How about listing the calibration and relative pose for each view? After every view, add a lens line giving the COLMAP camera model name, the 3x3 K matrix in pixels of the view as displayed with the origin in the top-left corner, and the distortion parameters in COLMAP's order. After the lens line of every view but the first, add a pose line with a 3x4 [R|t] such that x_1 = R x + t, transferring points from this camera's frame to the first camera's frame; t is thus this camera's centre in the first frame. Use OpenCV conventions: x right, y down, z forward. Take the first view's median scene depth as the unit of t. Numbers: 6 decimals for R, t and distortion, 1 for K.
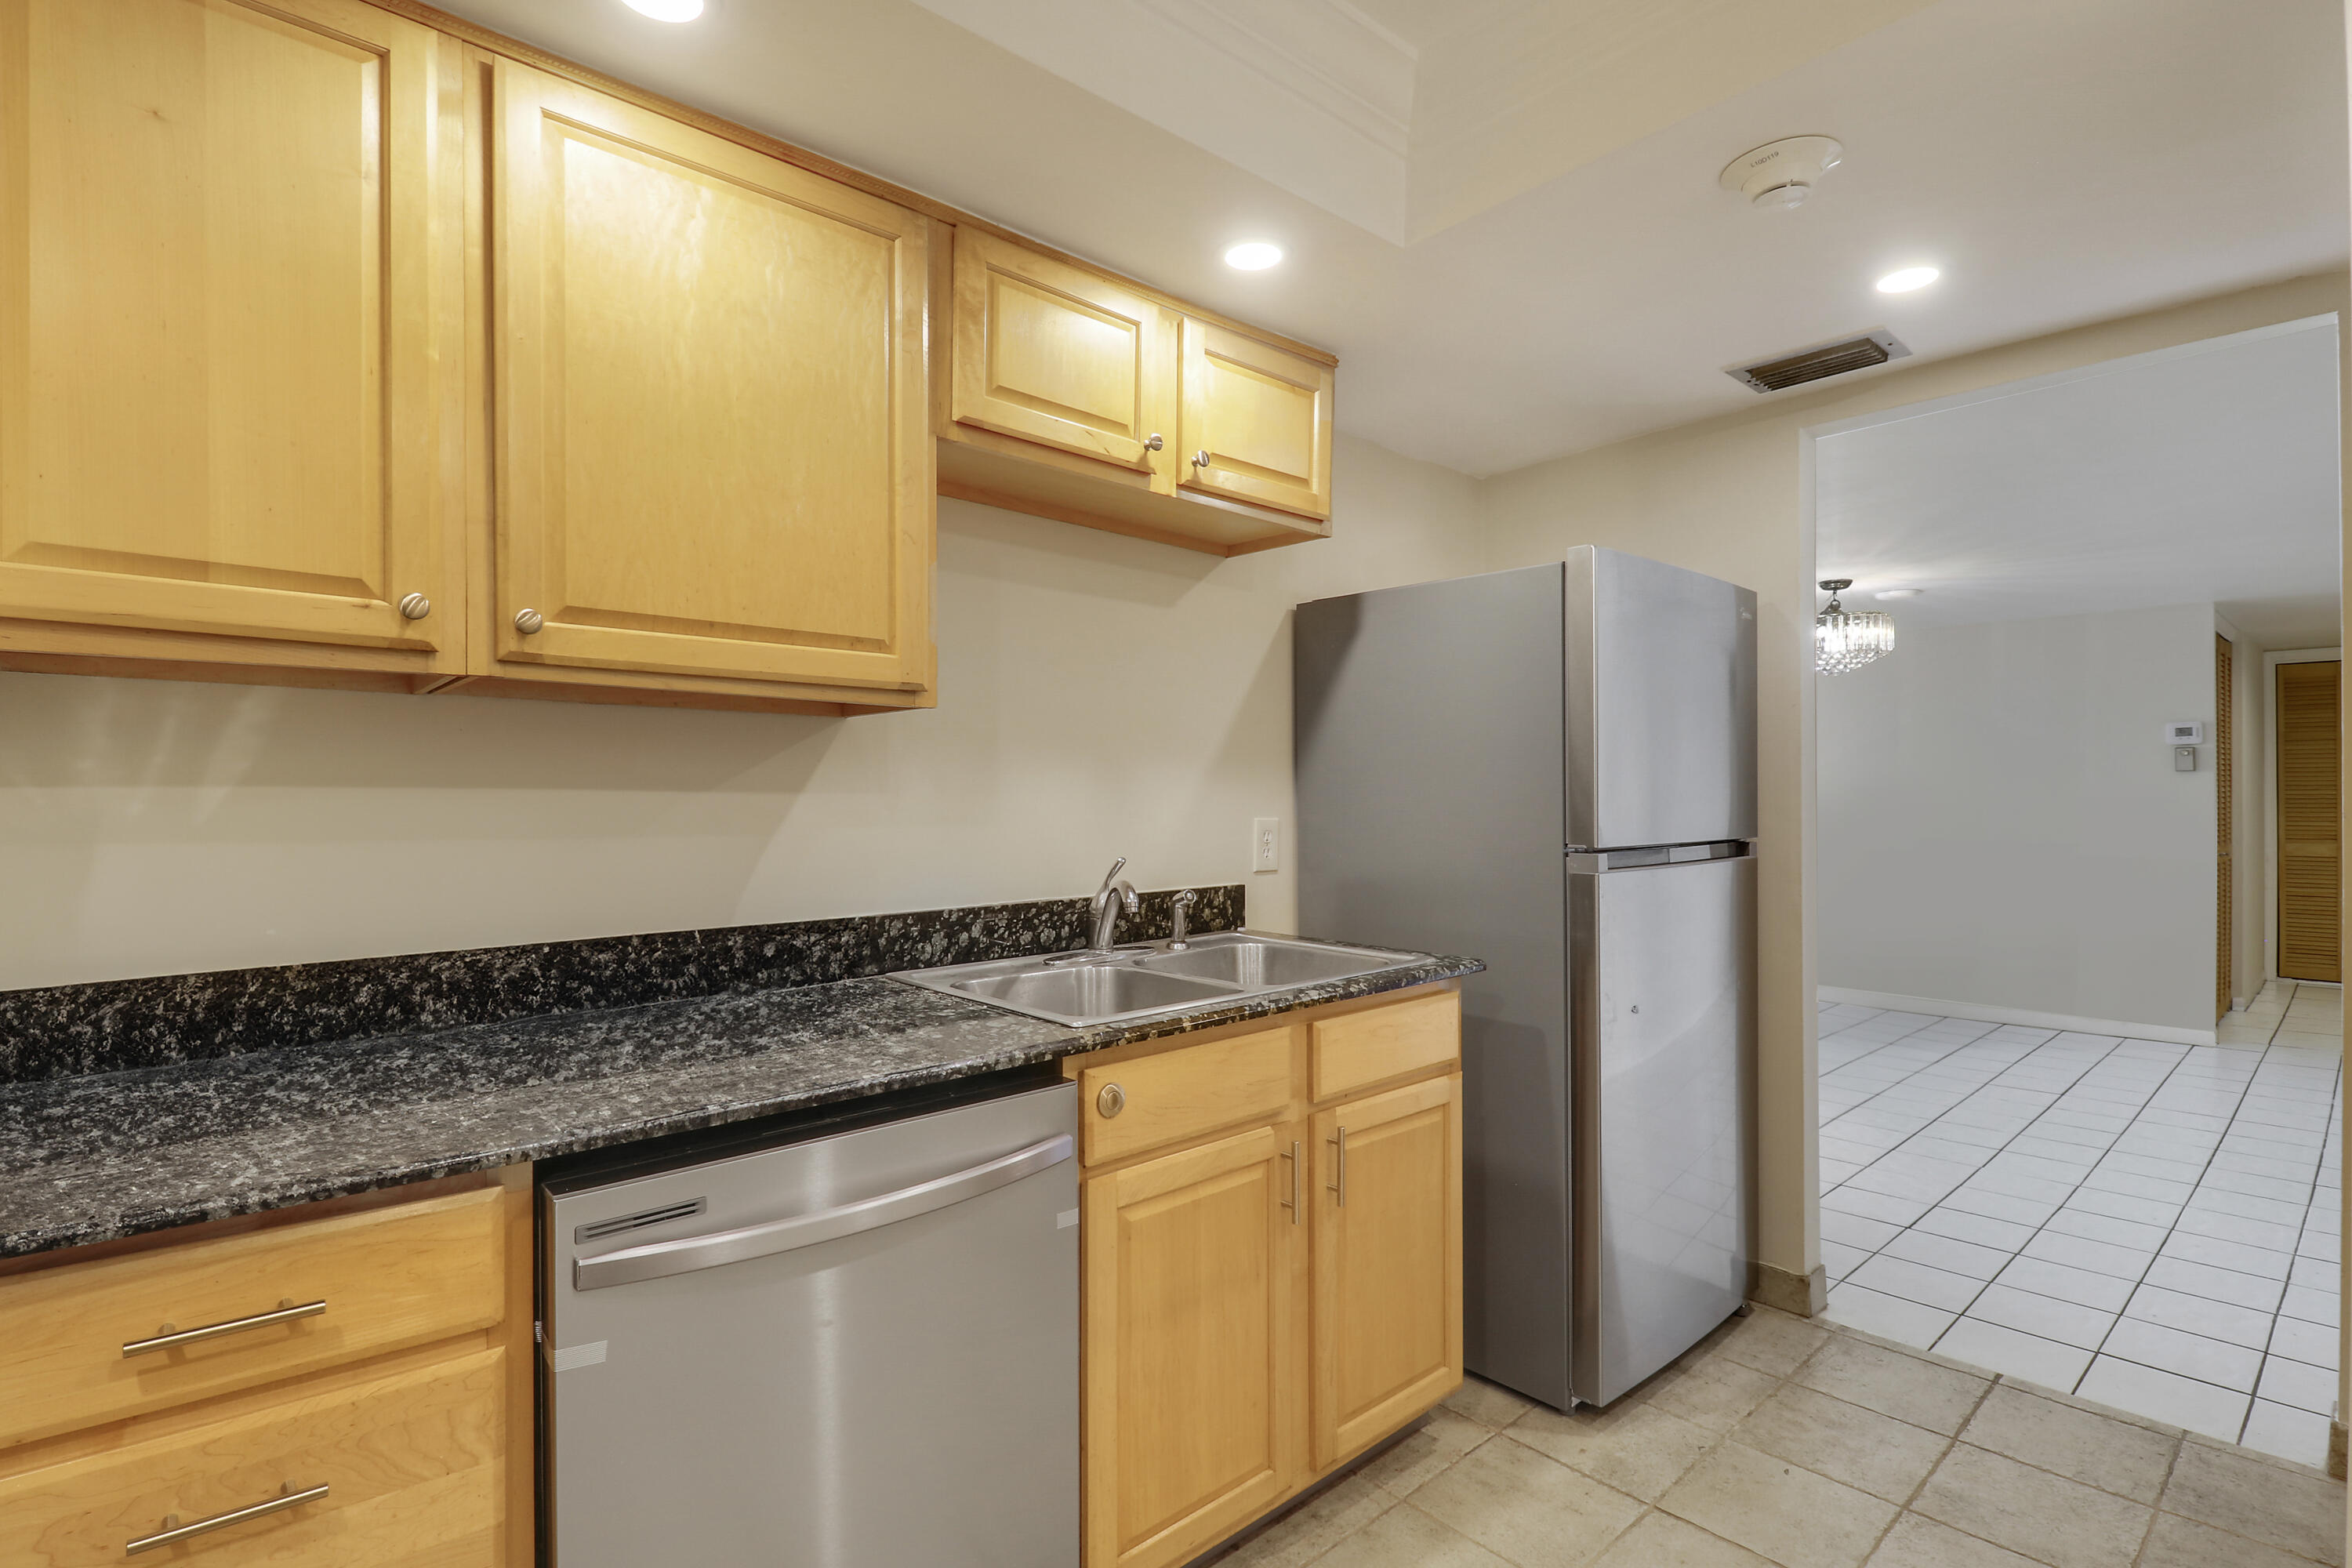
lens RADIAL K [[1125.0, 0, 1180.4], [0, 1125.0, 795.3], [0, 0, 1]] dist [0.022580, -0.020983]
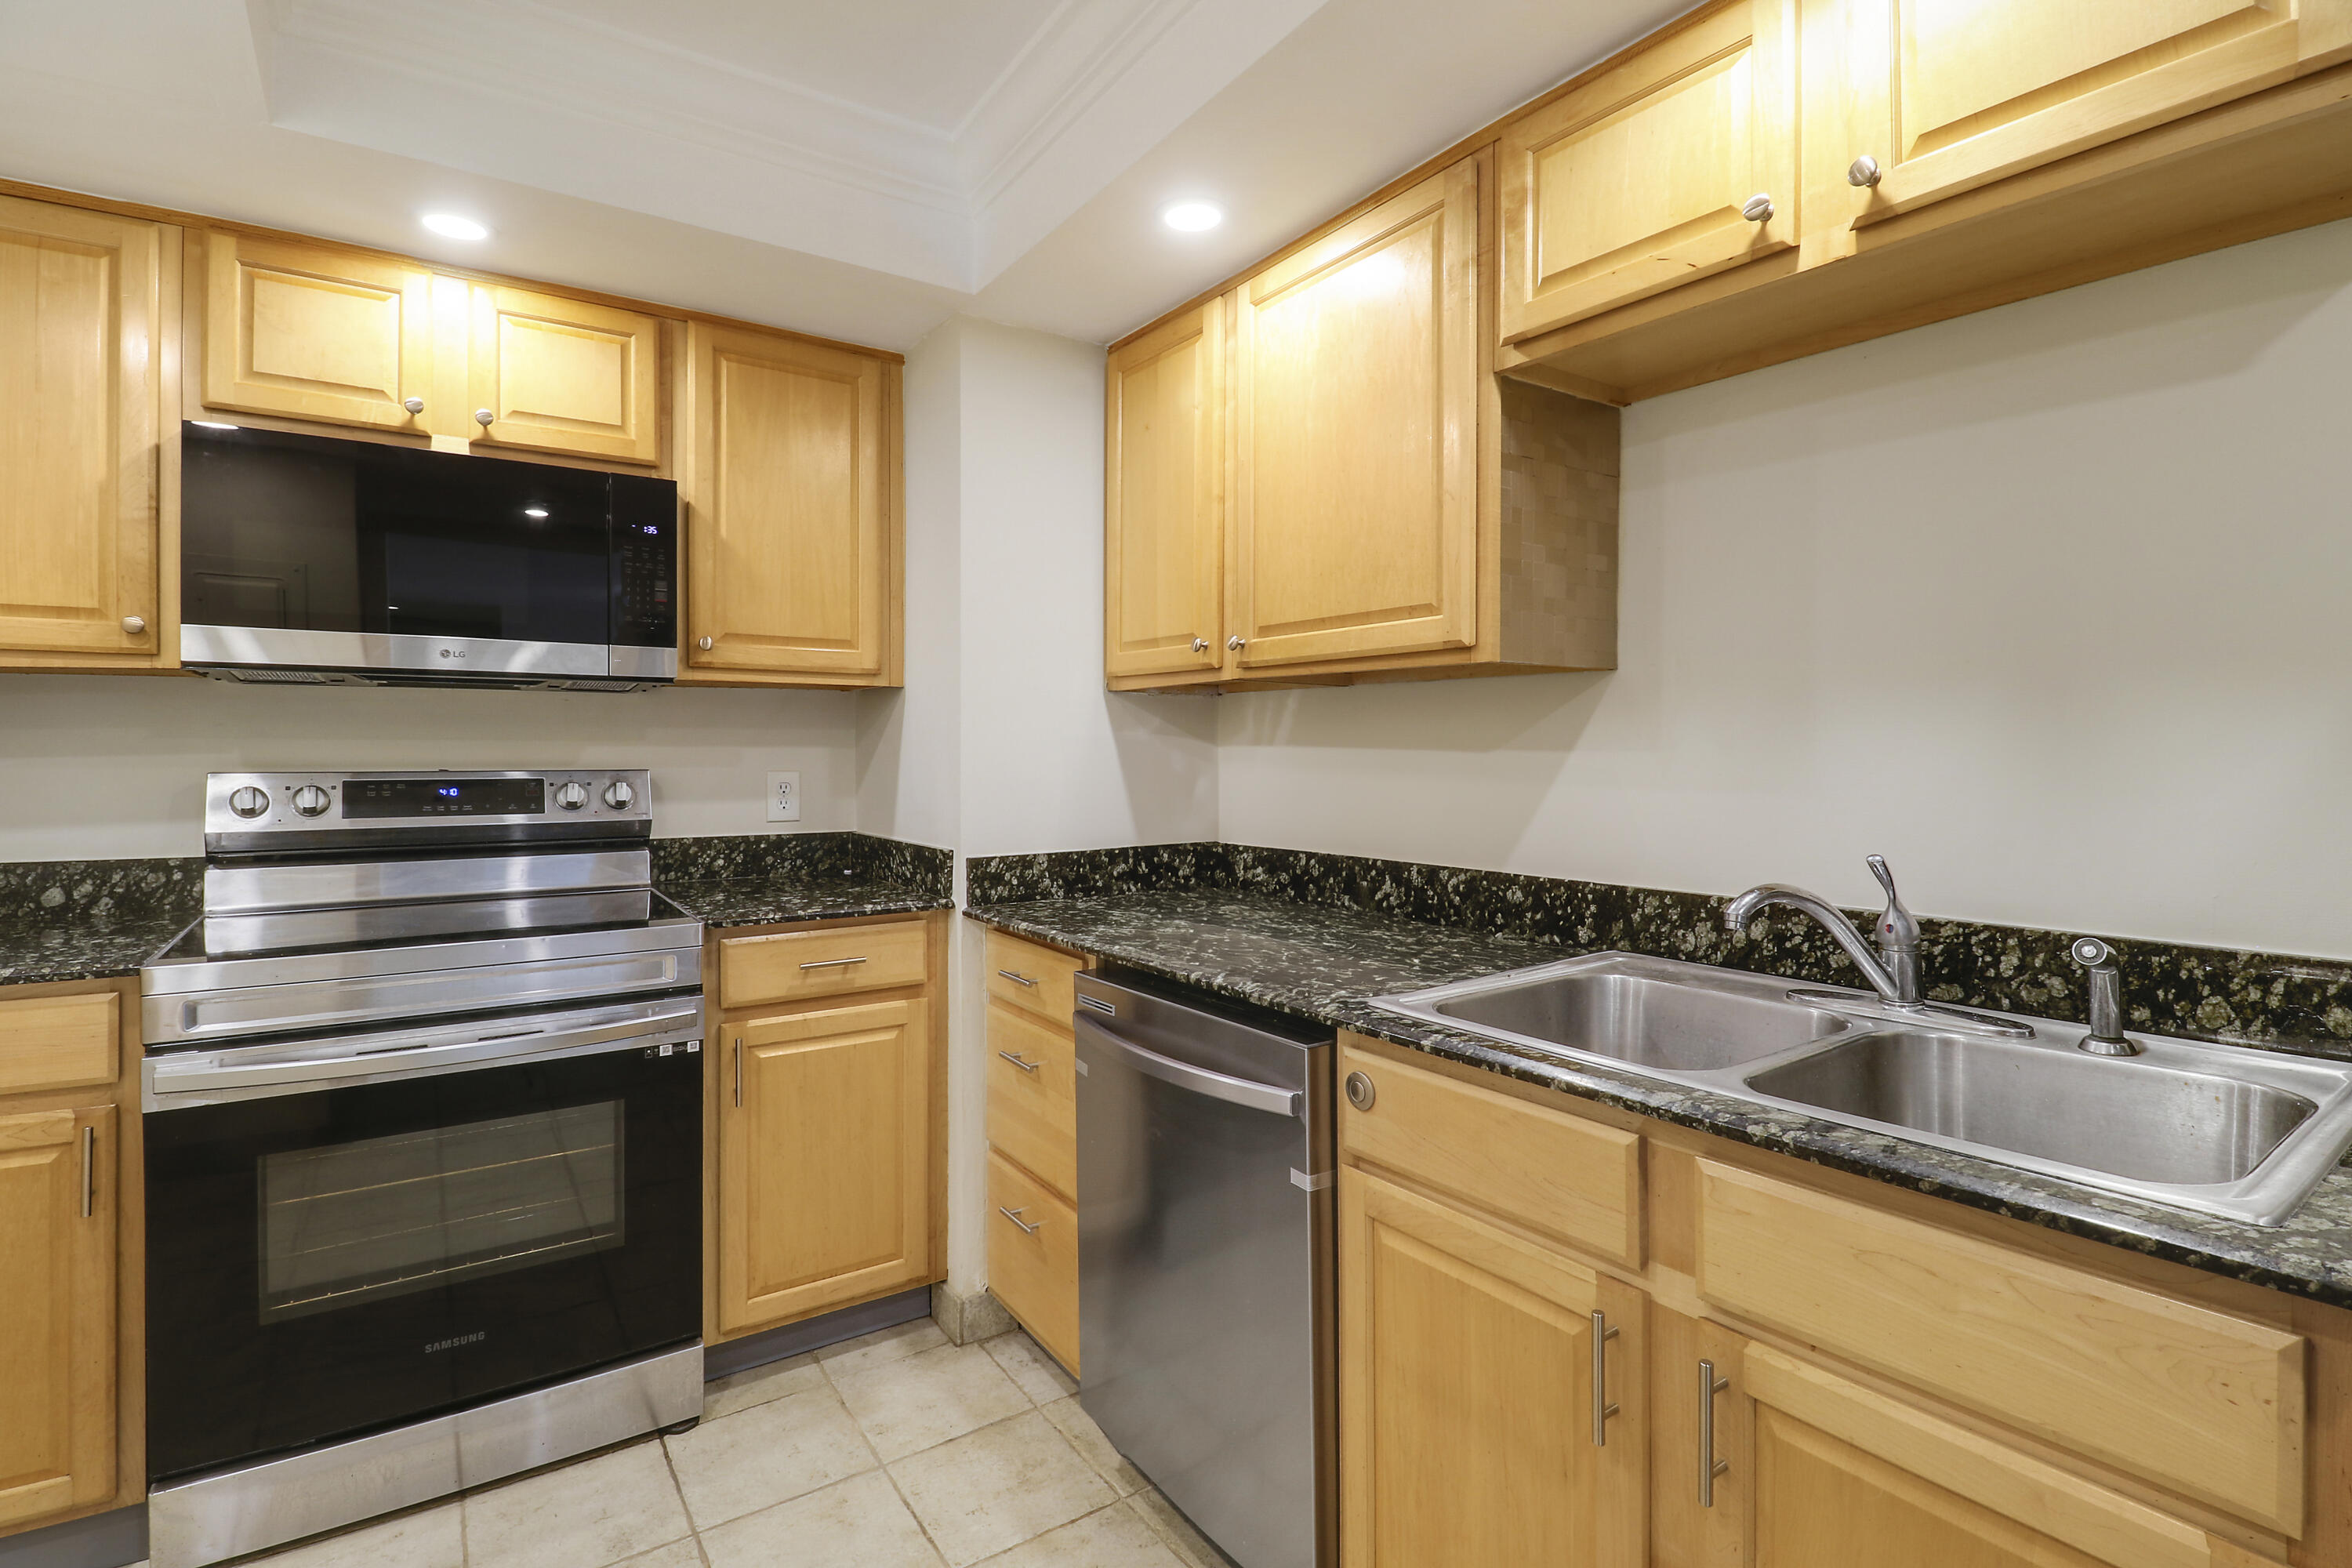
lens RADIAL K [[1114.0, 0, 1164.6], [0, 1114.0, 754.1], [0, 0, 1]] dist [0.002914, -0.000048]
pose [[-0.128444, 0.004375, -0.991707, 0.677893], [0.001583, 0.999990, 0.004207, -0.003480], [0.991715, -0.001029, -0.128450, 0.770785]]
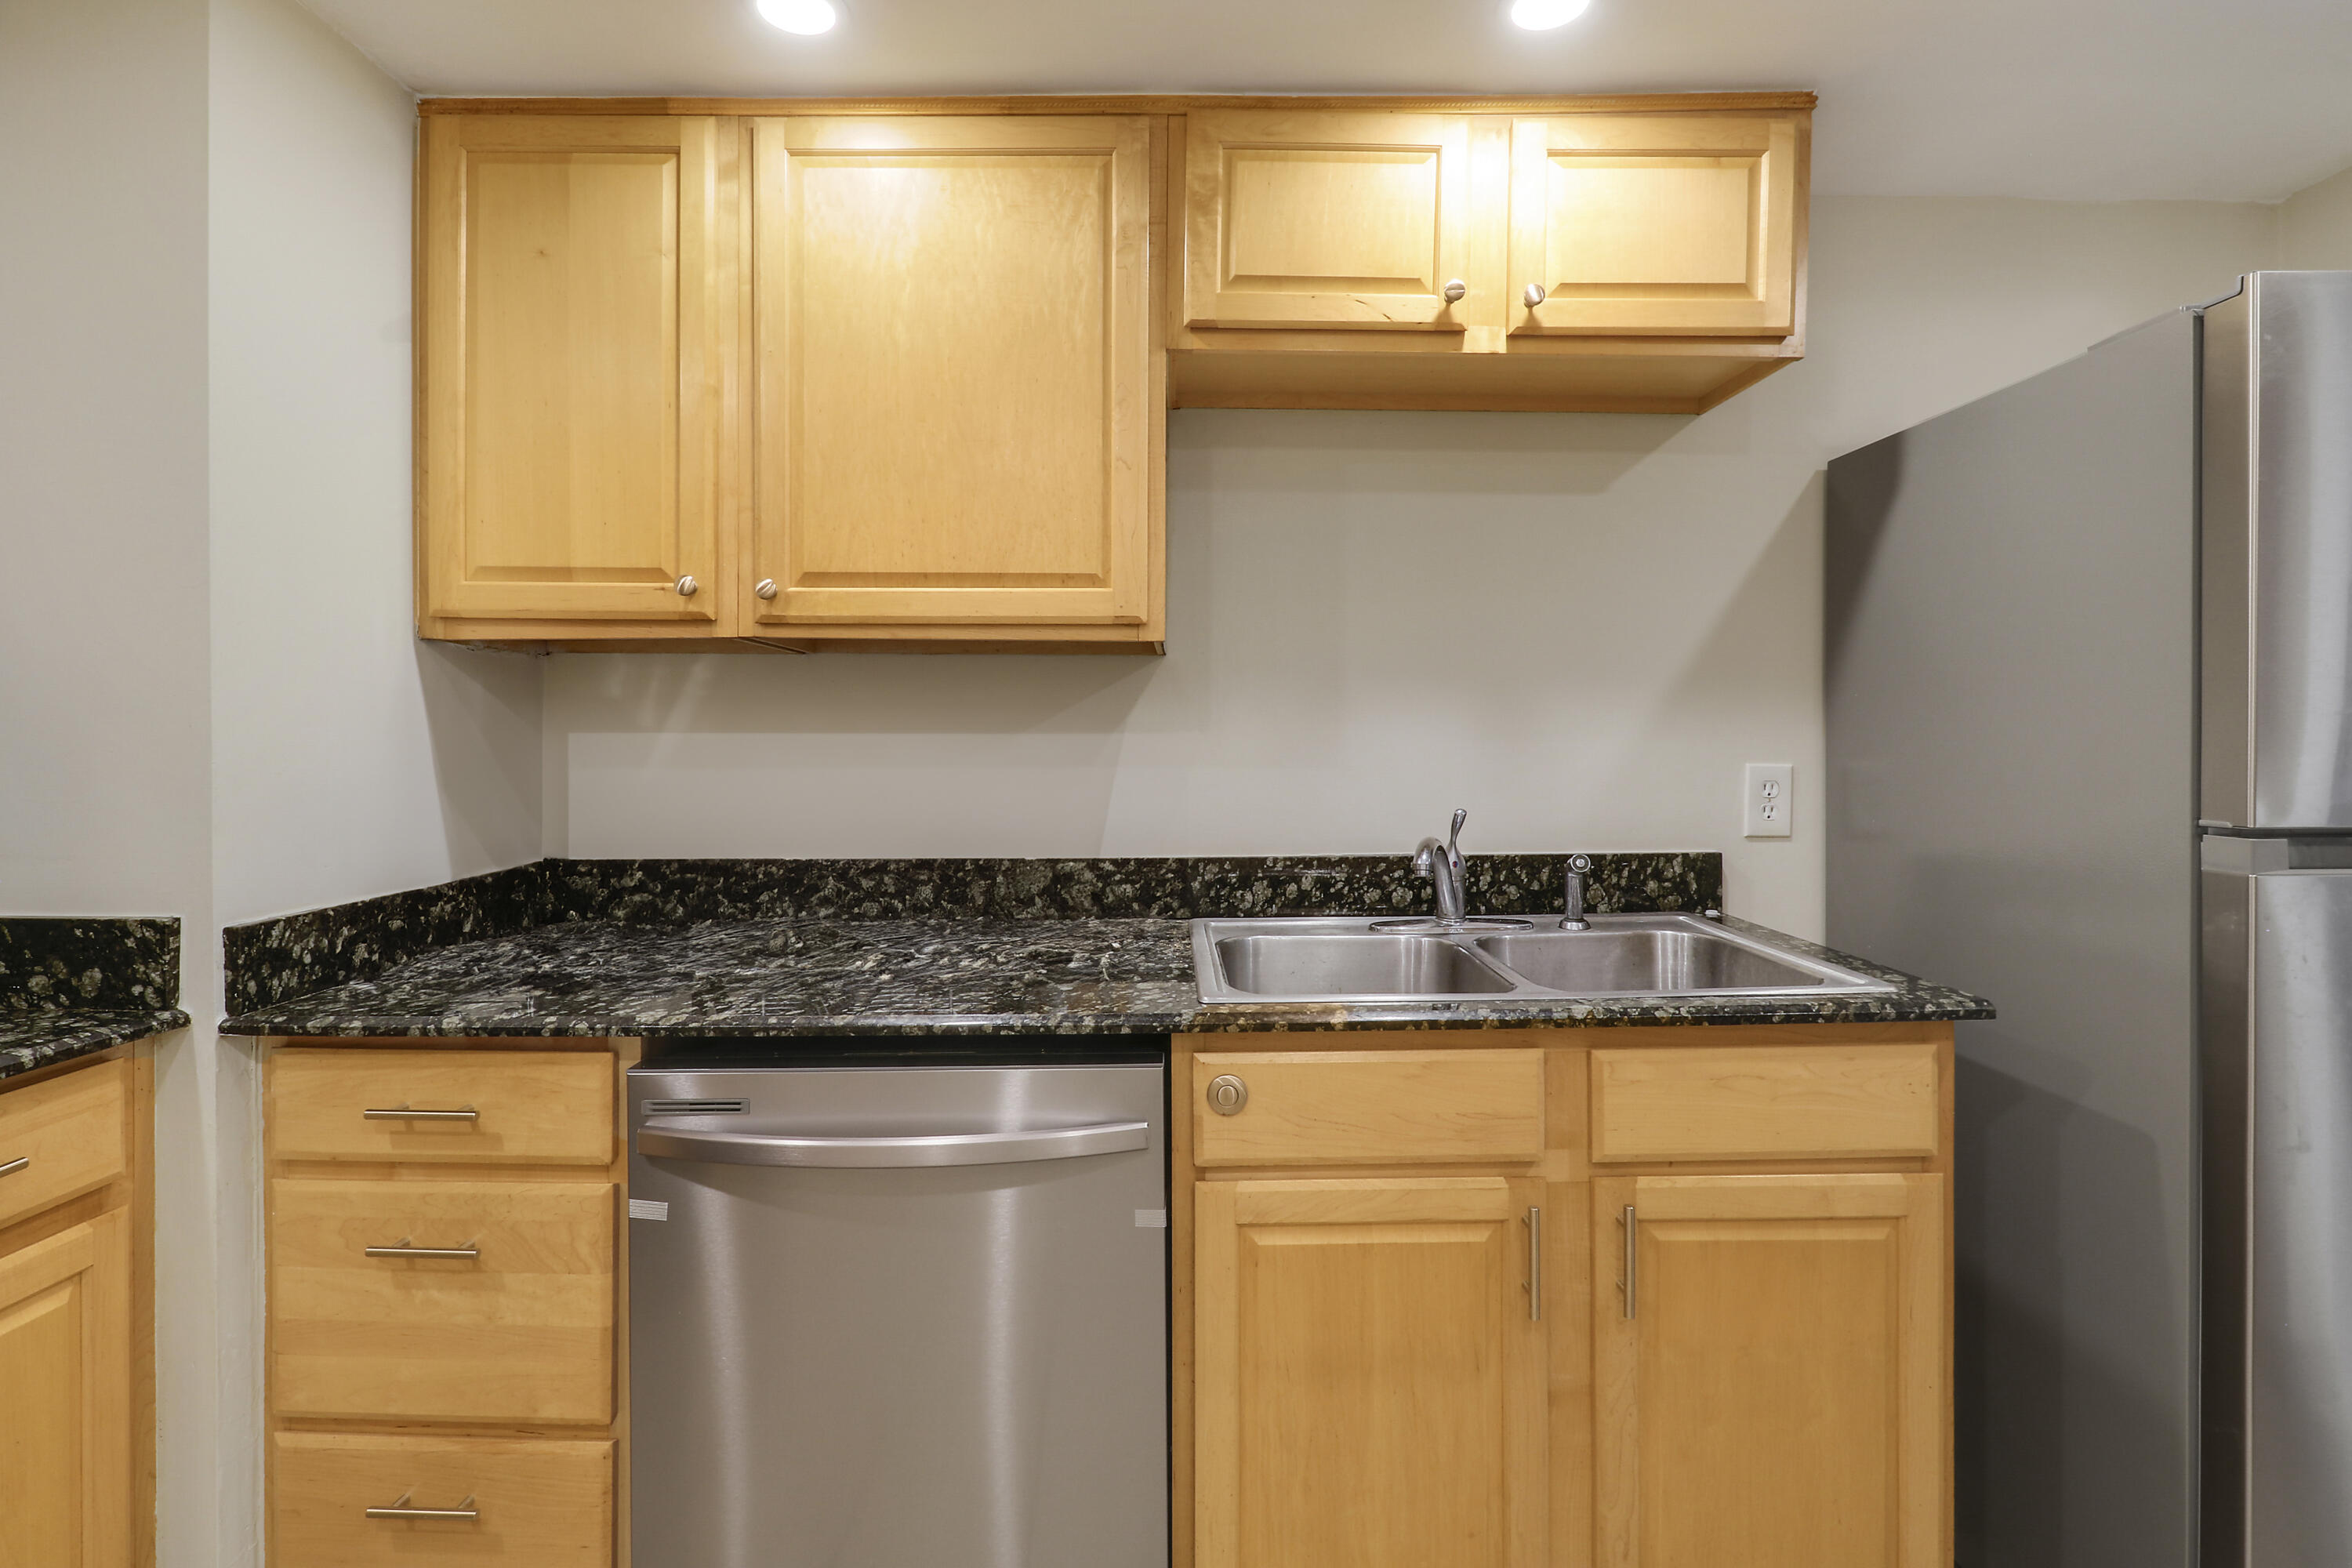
lens RADIAL K [[1114.0, 0, 1164.6], [0, 1114.0, 754.1], [0, 0, 1]] dist [0.002914, -0.000048]
pose [[0.748867, 0.009240, -0.662656, 0.360804], [0.002617, 0.999854, 0.016900, 0.001007], [0.662715, -0.014390, 0.748733, 0.276812]]
